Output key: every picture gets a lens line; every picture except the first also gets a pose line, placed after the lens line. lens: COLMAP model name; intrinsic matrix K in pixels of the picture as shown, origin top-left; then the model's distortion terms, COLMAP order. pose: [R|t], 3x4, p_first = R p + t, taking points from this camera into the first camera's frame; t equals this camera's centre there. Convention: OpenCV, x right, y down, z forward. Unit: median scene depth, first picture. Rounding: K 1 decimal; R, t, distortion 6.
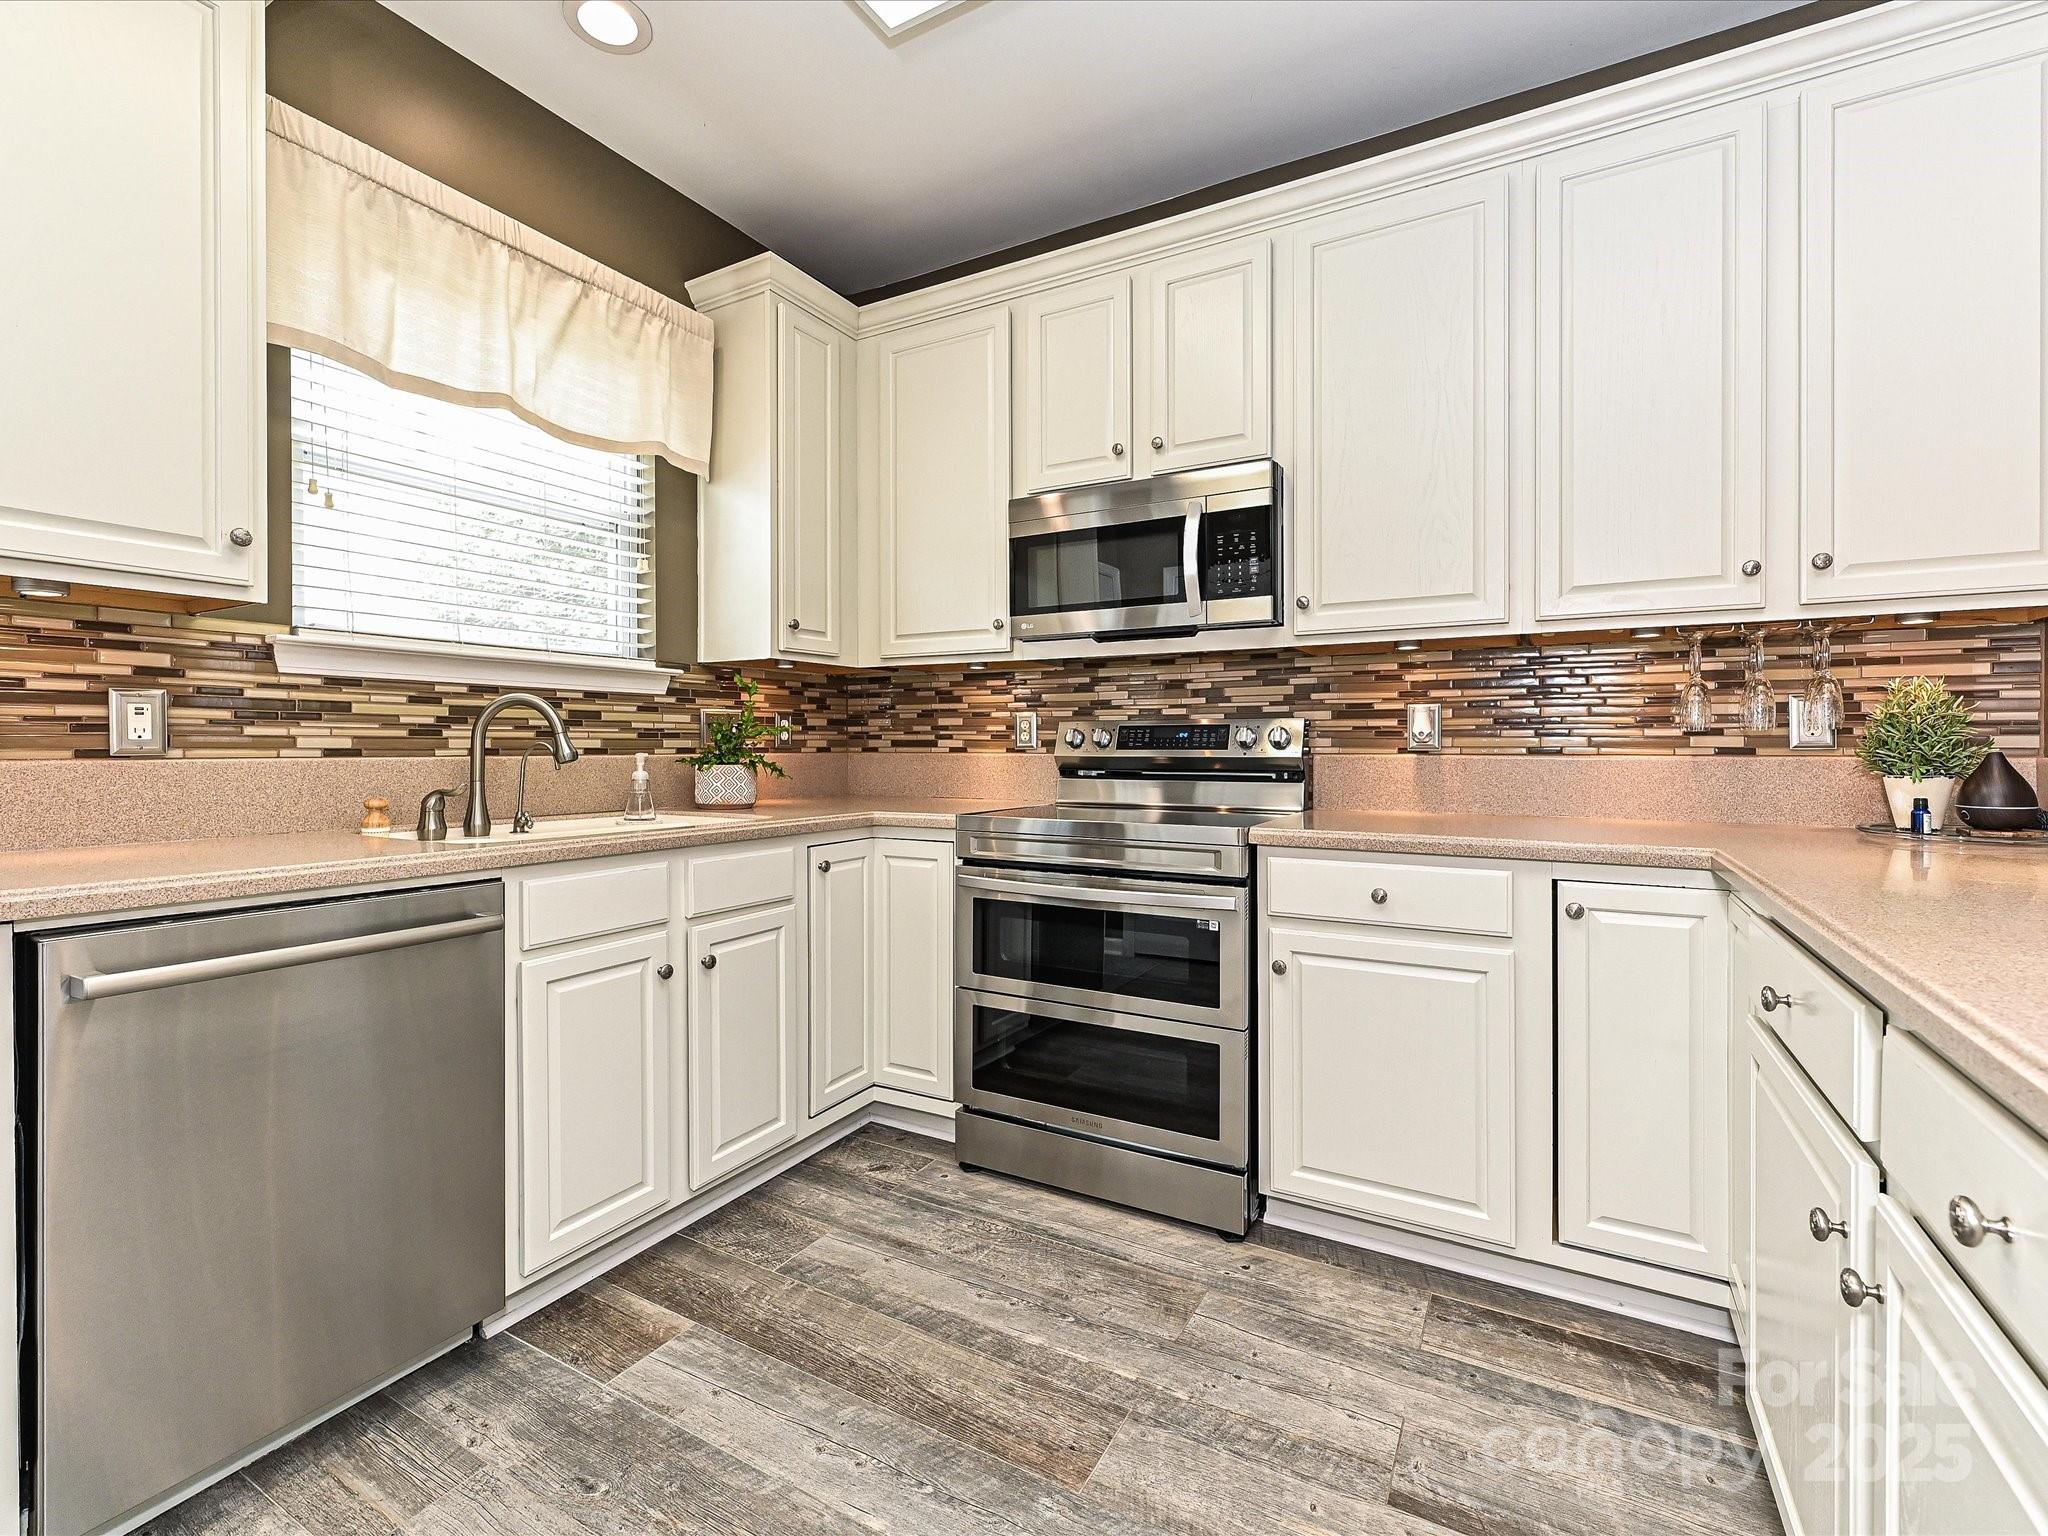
lens RADIAL K [[921.9, 0, 1014.9], [0, 921.9, 752.0], [0, 0, 1]] dist [-0.003029, -0.000209]
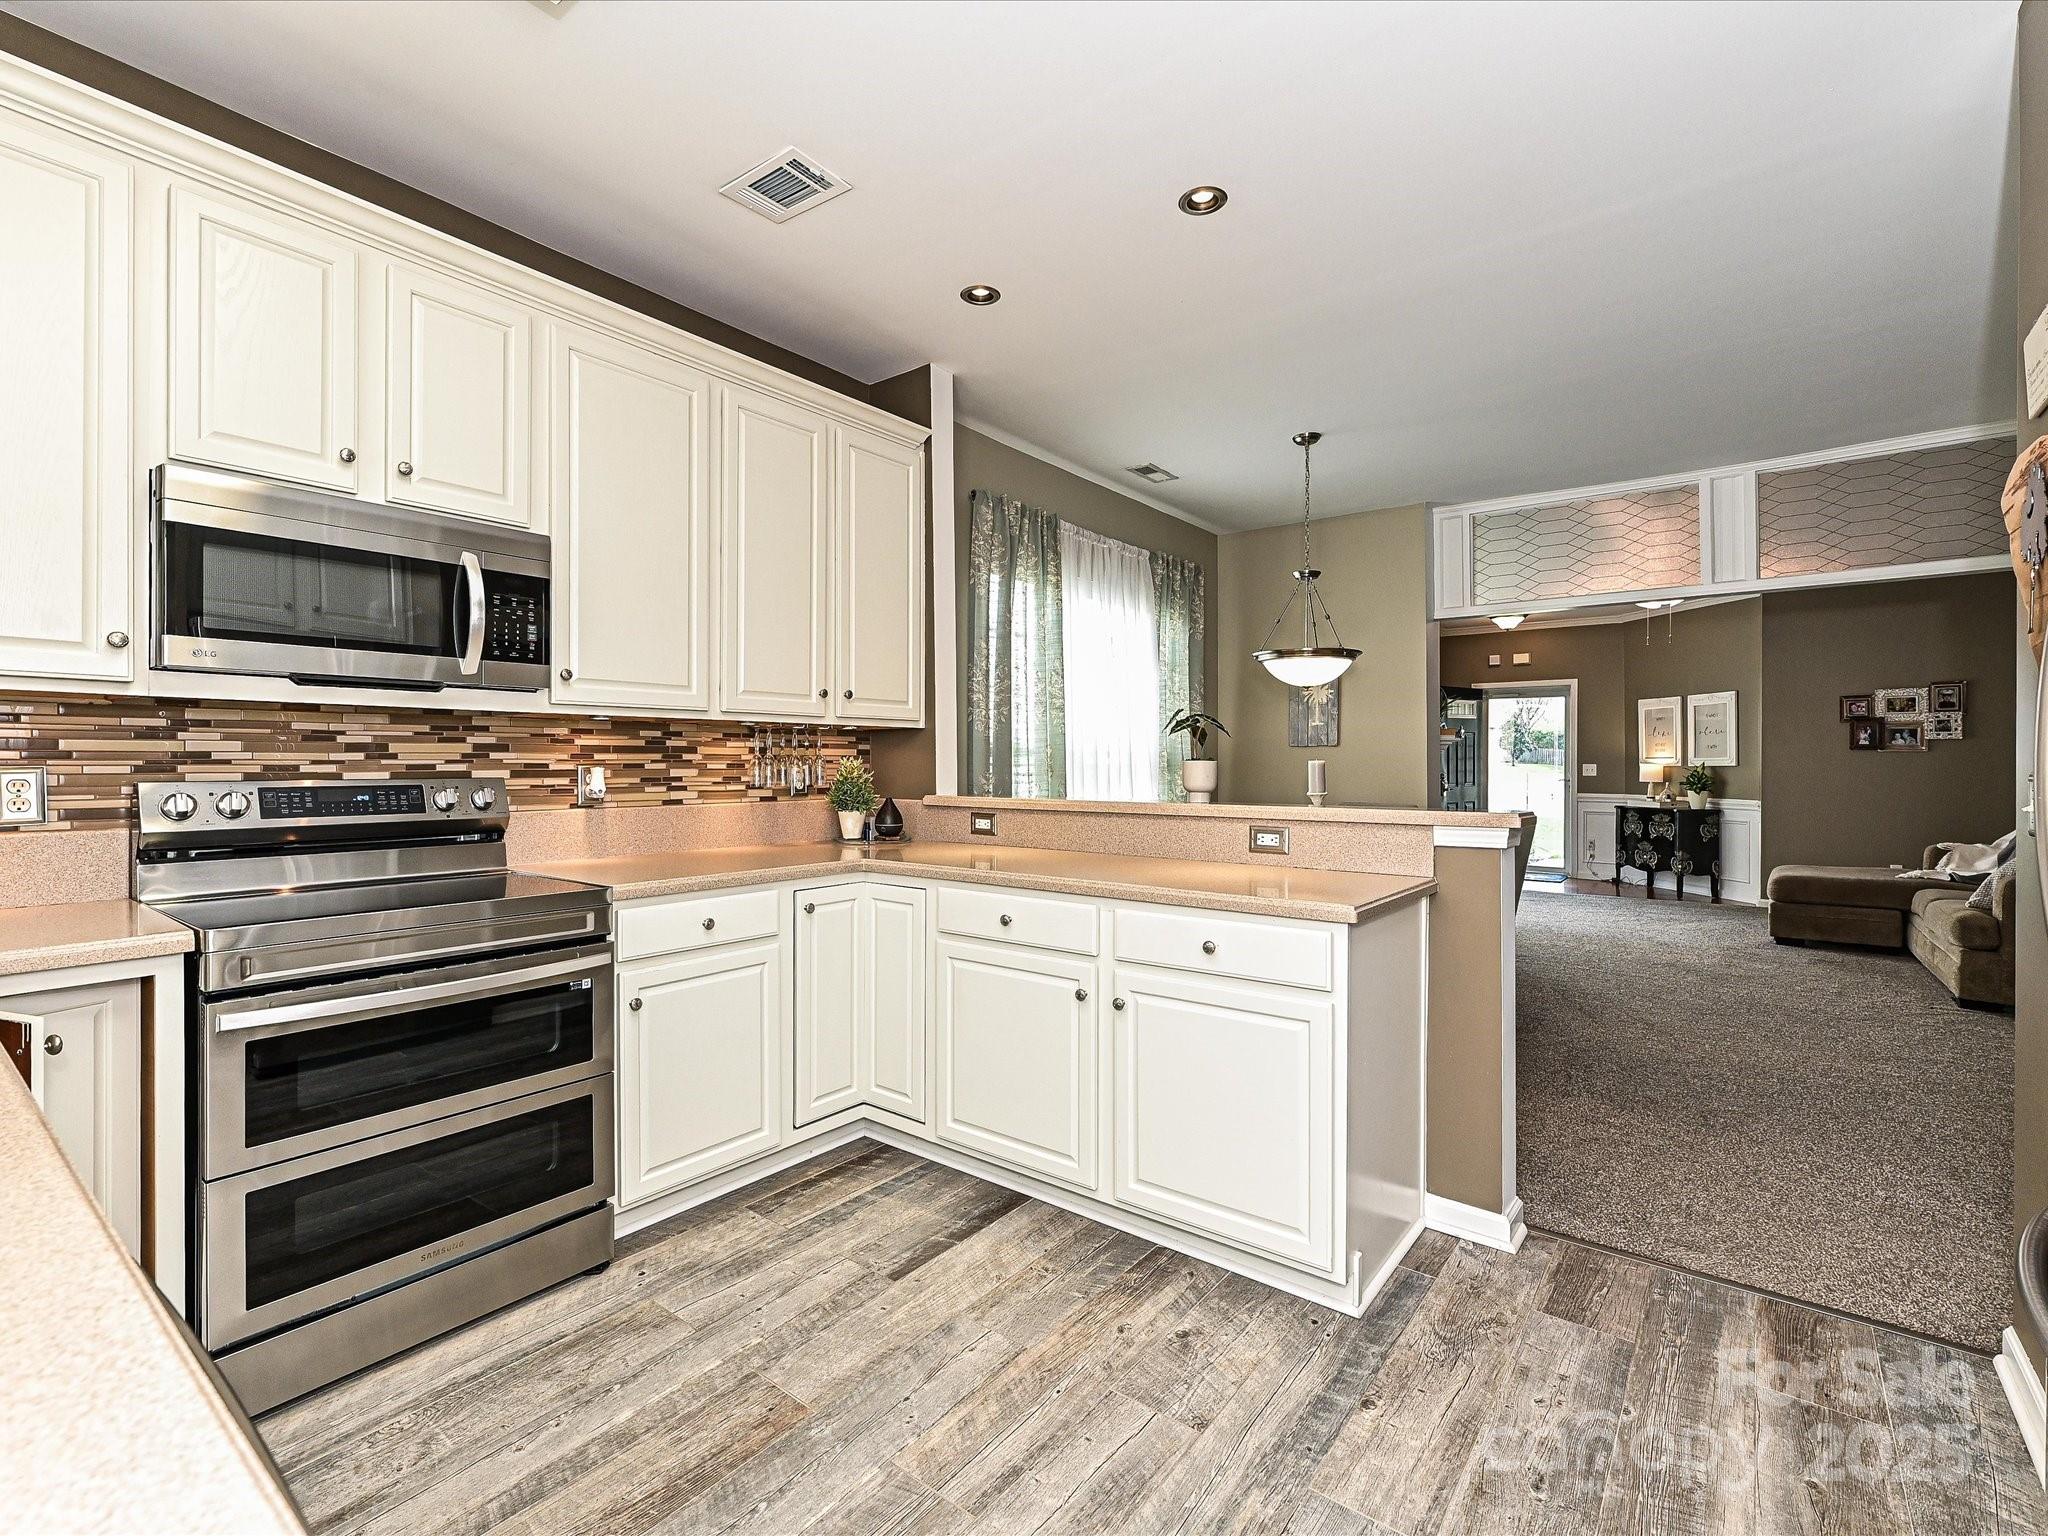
lens RADIAL K [[921.9, 0, 1033.1], [0, 921.9, 765.5], [0, 0, 1]] dist [-0.003029, -0.000209]
pose [[0.139605, -0.002451, 0.990204, -0.713711], [0.008051, 0.999967, 0.001340, -0.055145], [-0.990175, 0.007785, 0.139620, 0.322547]]
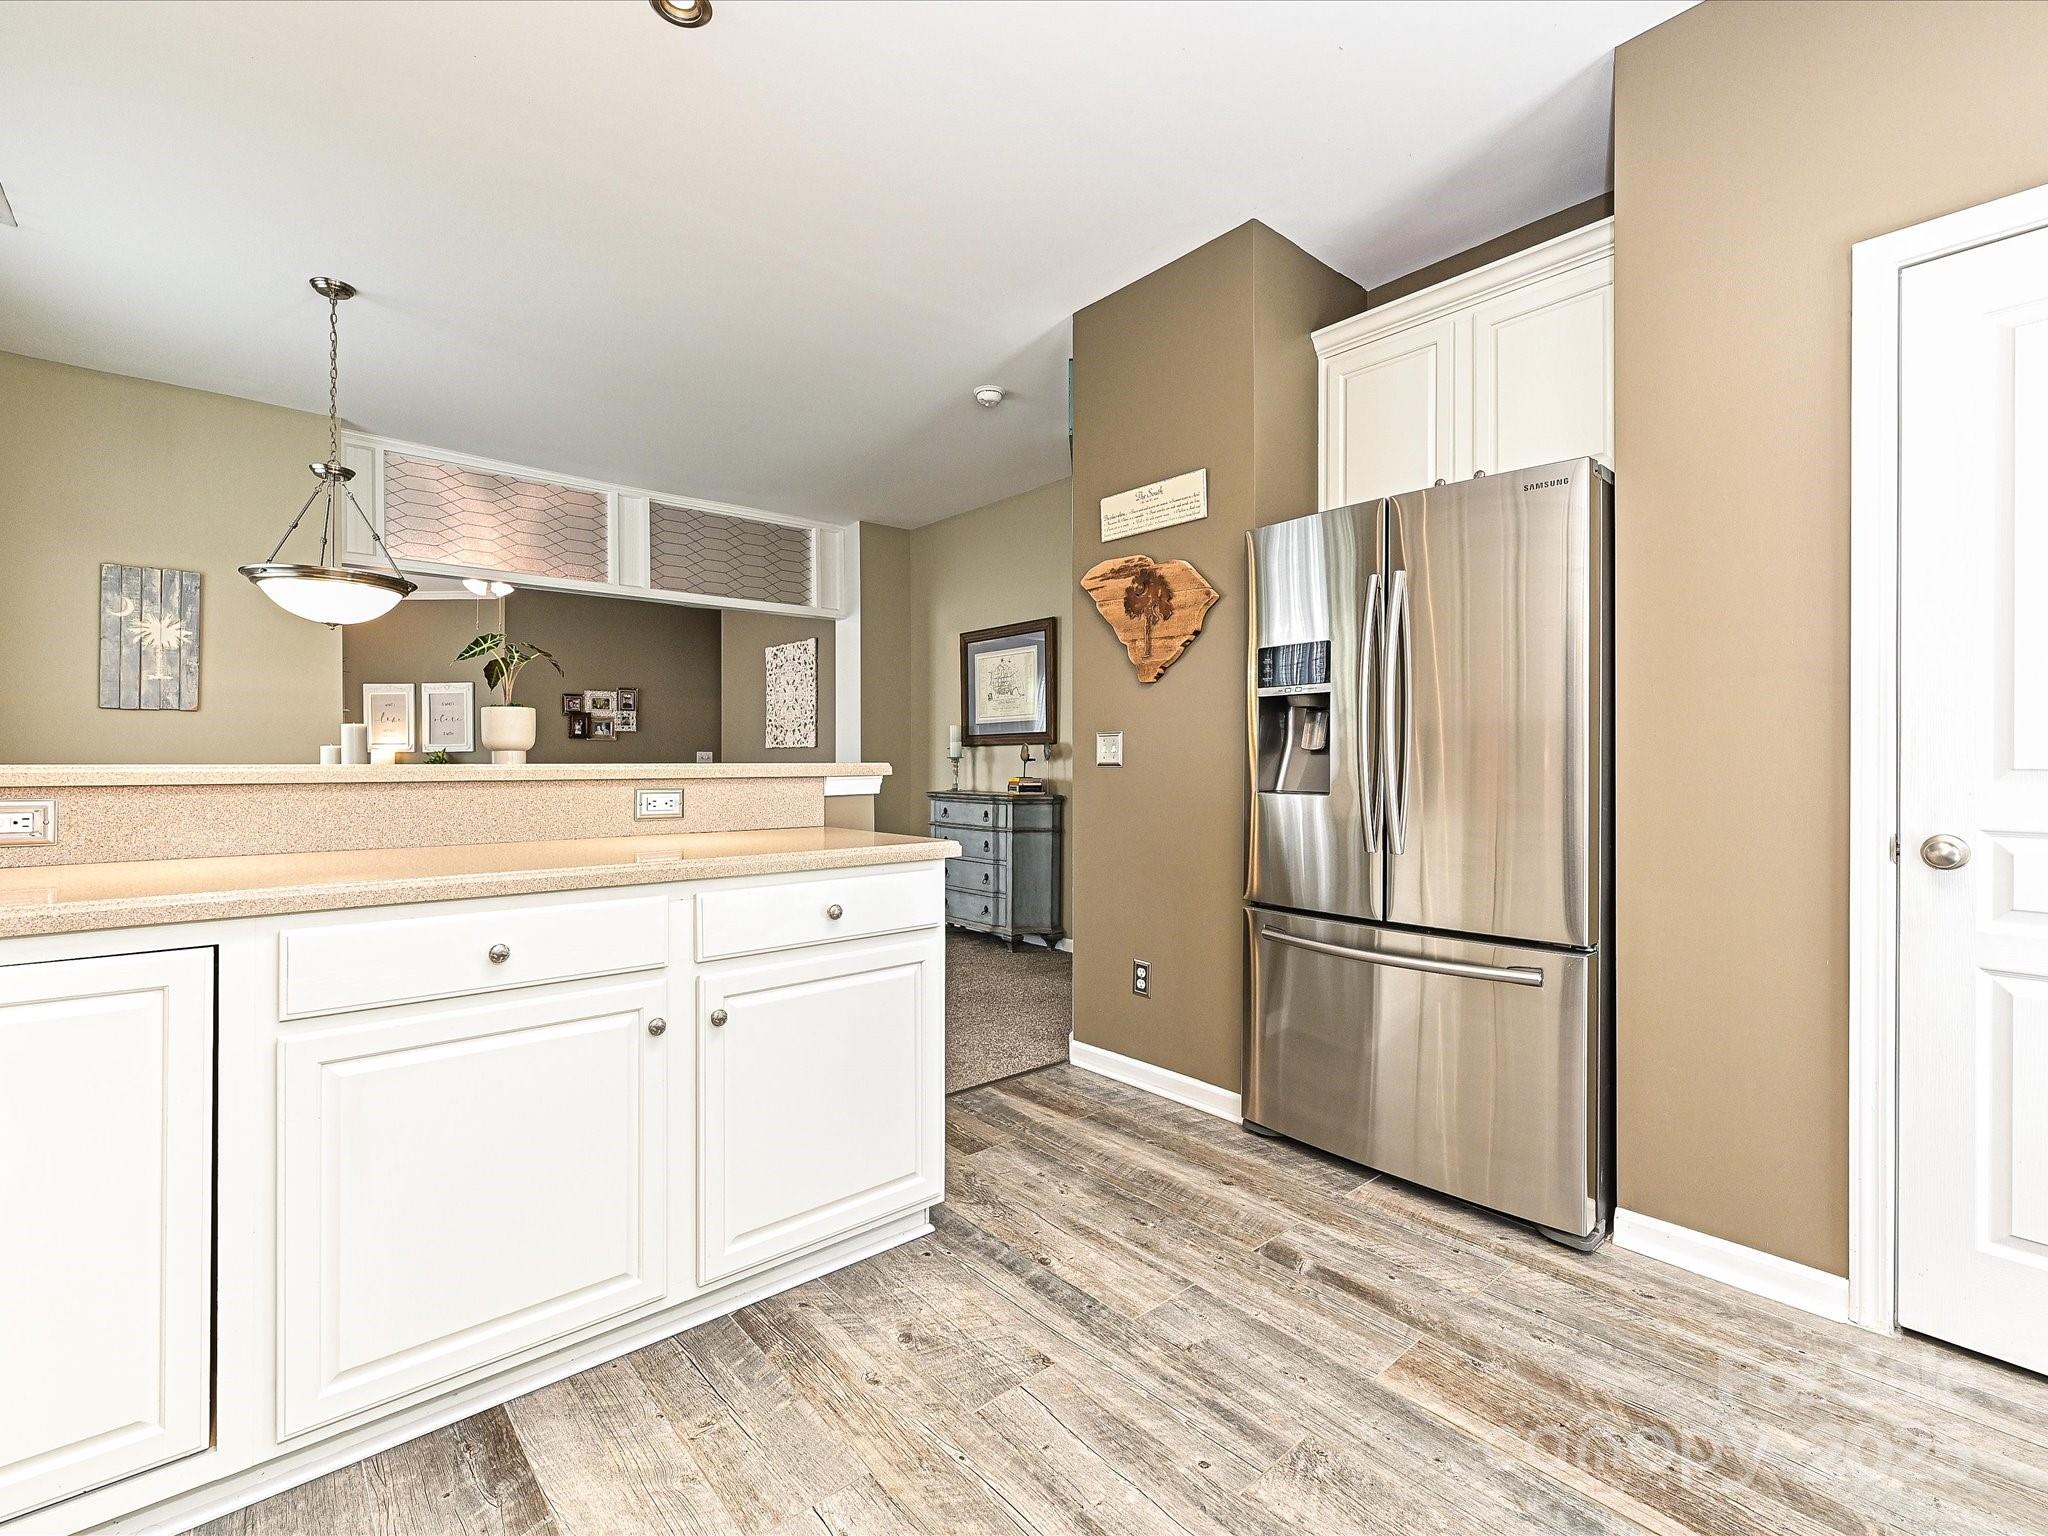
lens RADIAL K [[921.9, 0, 997.1], [0, 921.9, 759.1], [0, 0, 1]] dist [-0.003029, -0.000209]
pose [[-0.938324, 0.003083, 0.345744, -0.156205], [0.005578, 0.999965, 0.006221, -0.005028], [-0.345712, 0.007766, -0.938308, 1.029649]]
